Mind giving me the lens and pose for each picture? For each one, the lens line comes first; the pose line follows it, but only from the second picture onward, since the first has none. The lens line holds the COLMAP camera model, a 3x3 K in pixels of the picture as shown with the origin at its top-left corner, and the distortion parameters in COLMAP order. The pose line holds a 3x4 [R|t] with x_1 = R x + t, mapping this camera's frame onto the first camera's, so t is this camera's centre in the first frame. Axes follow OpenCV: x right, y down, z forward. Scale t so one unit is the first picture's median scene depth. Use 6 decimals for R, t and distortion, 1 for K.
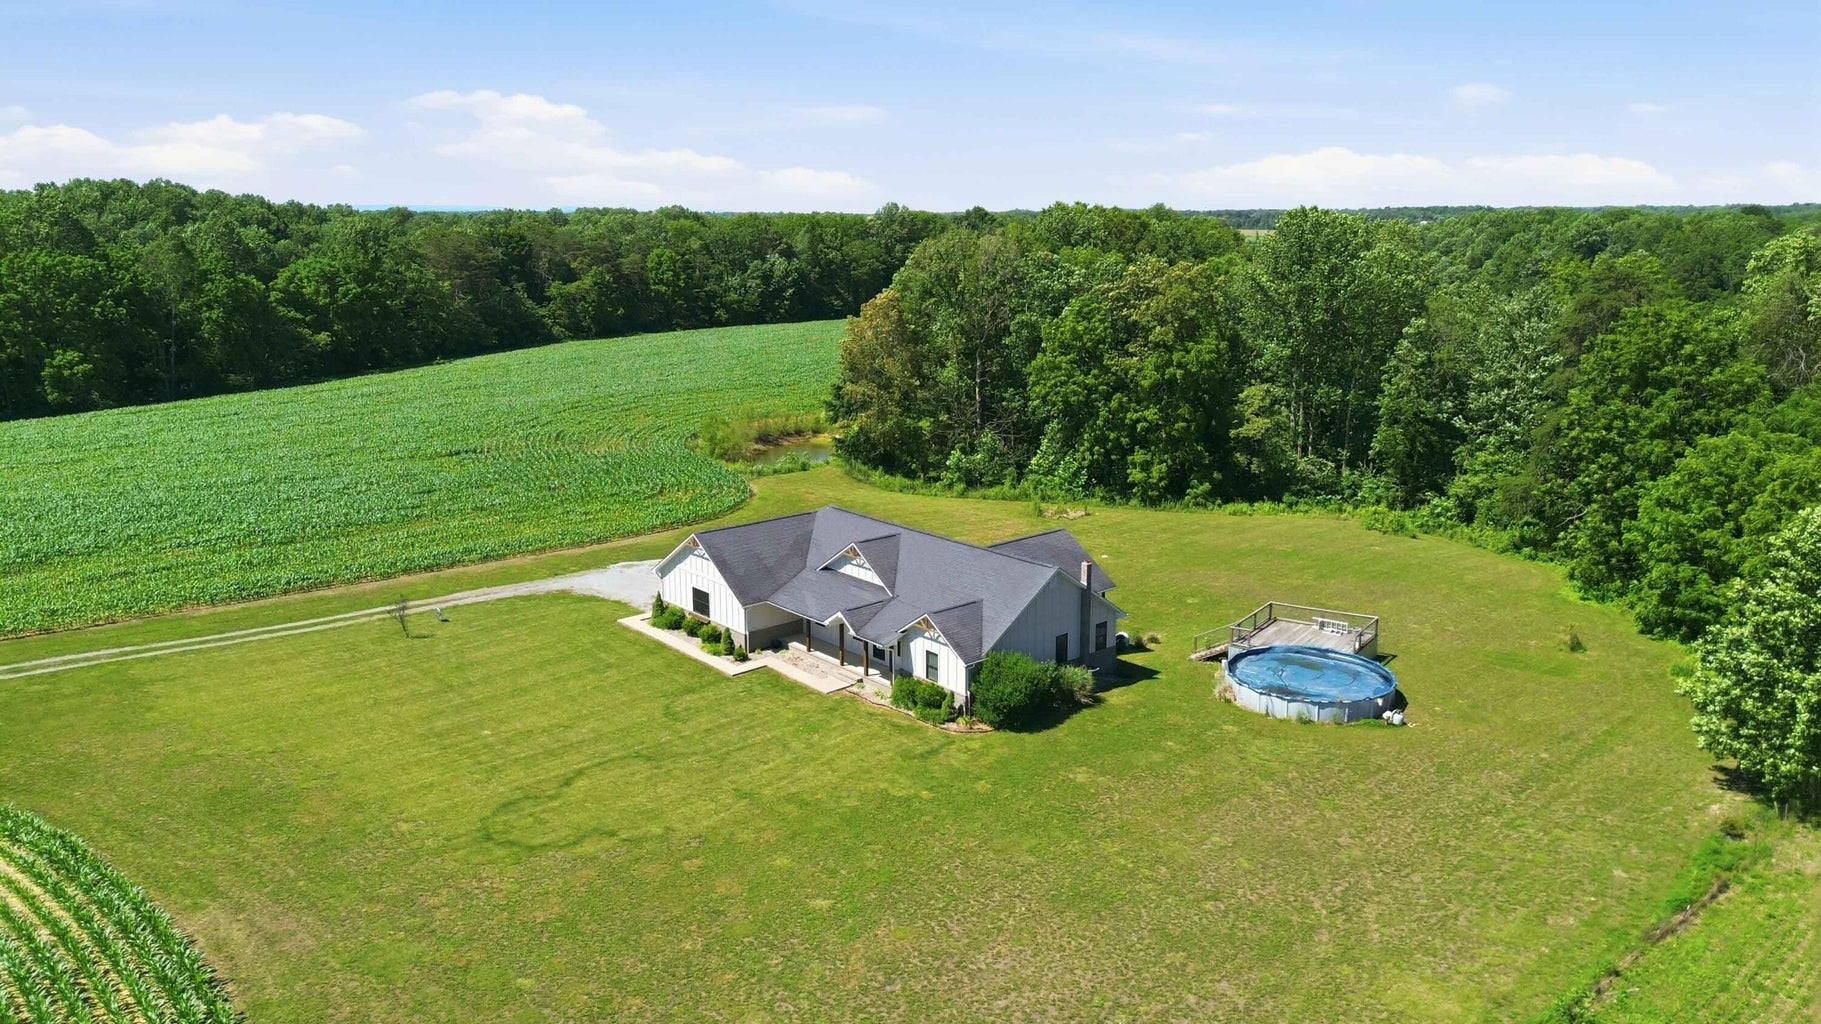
lens RADIAL K [[1290.0, 0, 909.3], [0, 1290.0, 508.0], [0, 0, 1]] dist [0.061714, -0.053949]
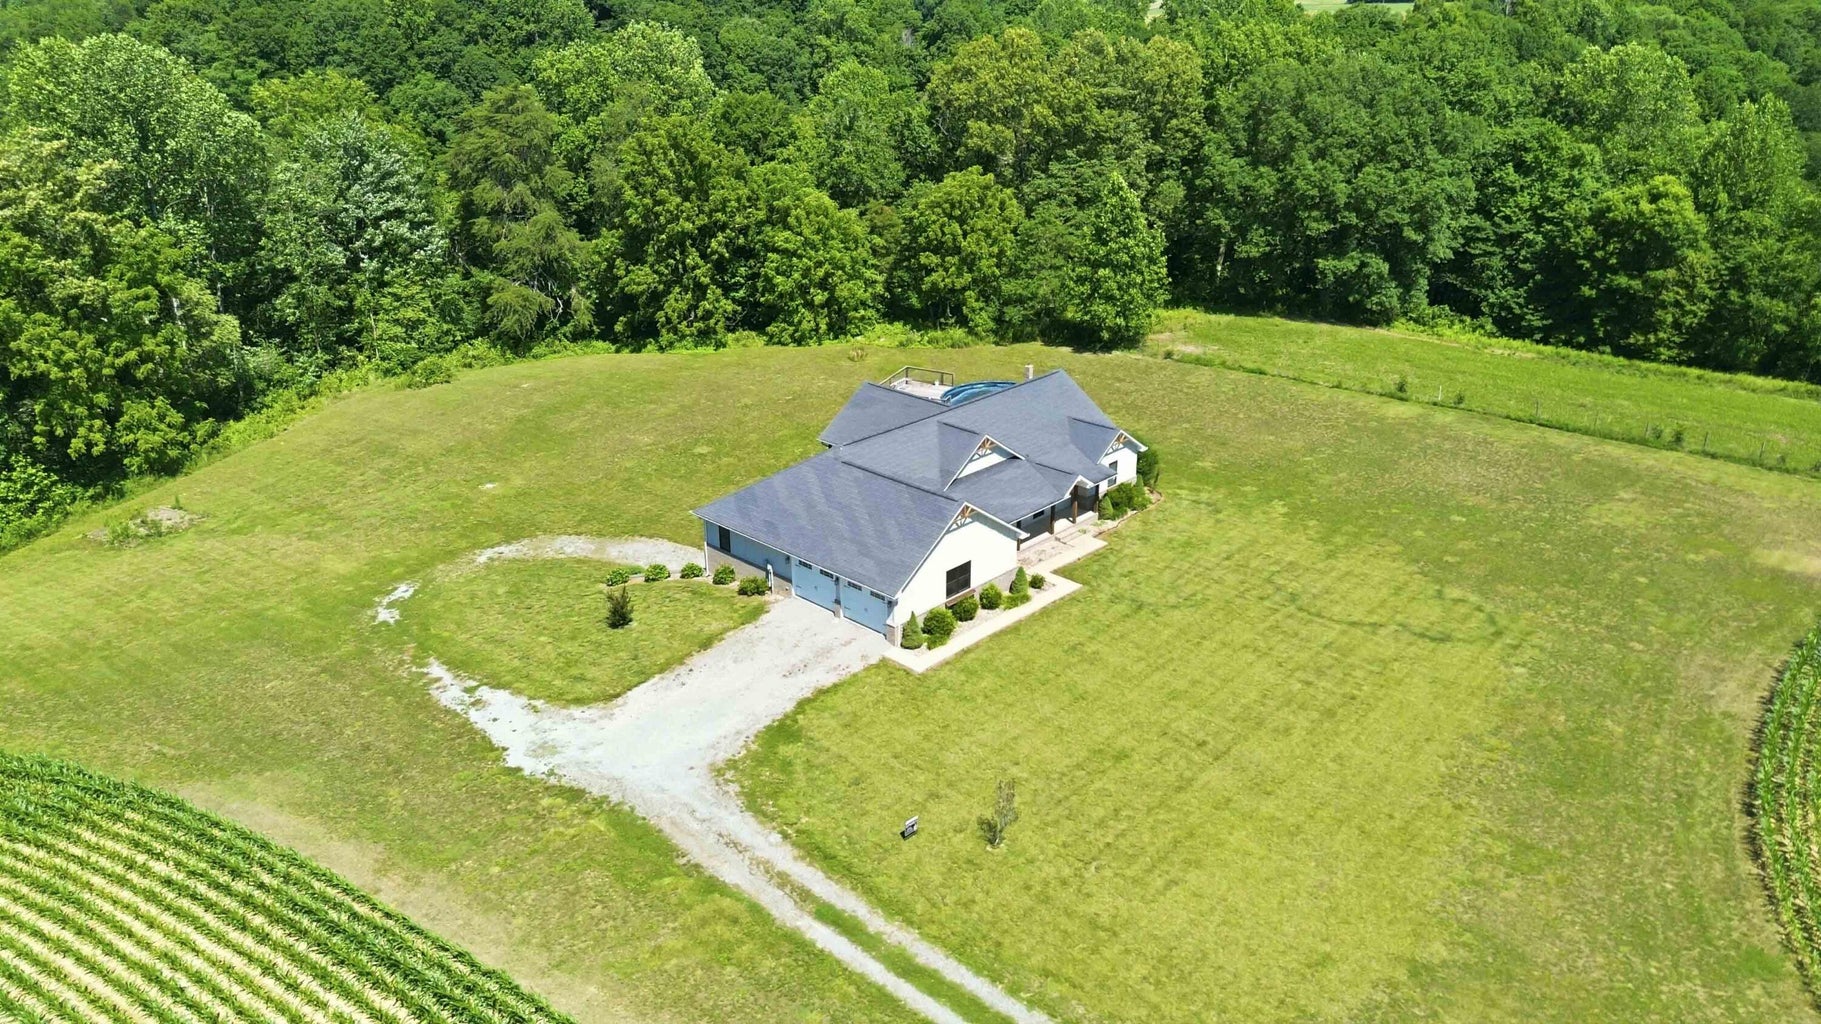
lens RADIAL K [[1290.0, 0, 915.3], [0, 1290.0, 504.4], [0, 0, 1]] dist [0.061714, -0.053949]
pose [[-0.100399, -0.379016, 0.919928, -0.888967], [0.223753, 0.892314, 0.392059, -0.297607], [-0.969461, 0.245199, -0.004782, 0.999604]]
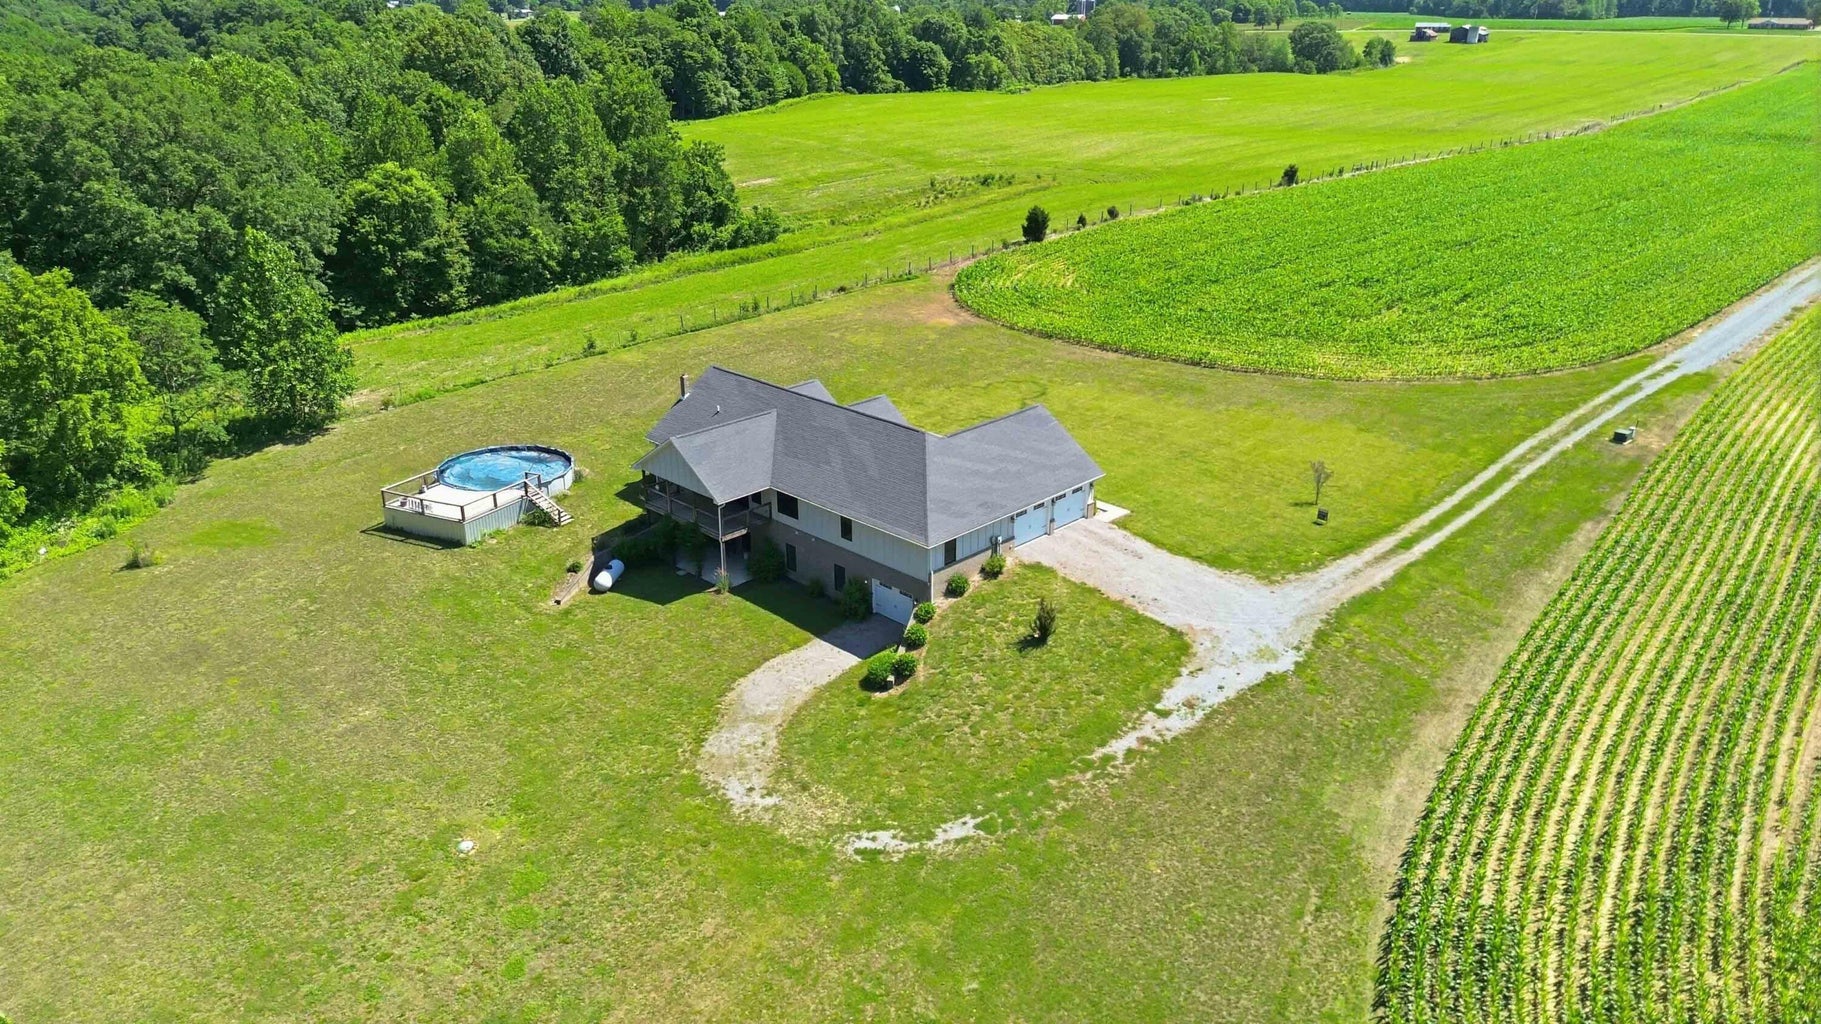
lens RADIAL K [[1290.0, 0, 910.9], [0, 1290.0, 518.8], [0, 0, 1]] dist [0.061714, -0.053949]
pose [[-0.996746, 0.030545, -0.074589, 0.017013], [-0.018287, 0.815581, 0.578354, -0.487468], [0.078499, 0.577836, -0.812369, 1.827441]]
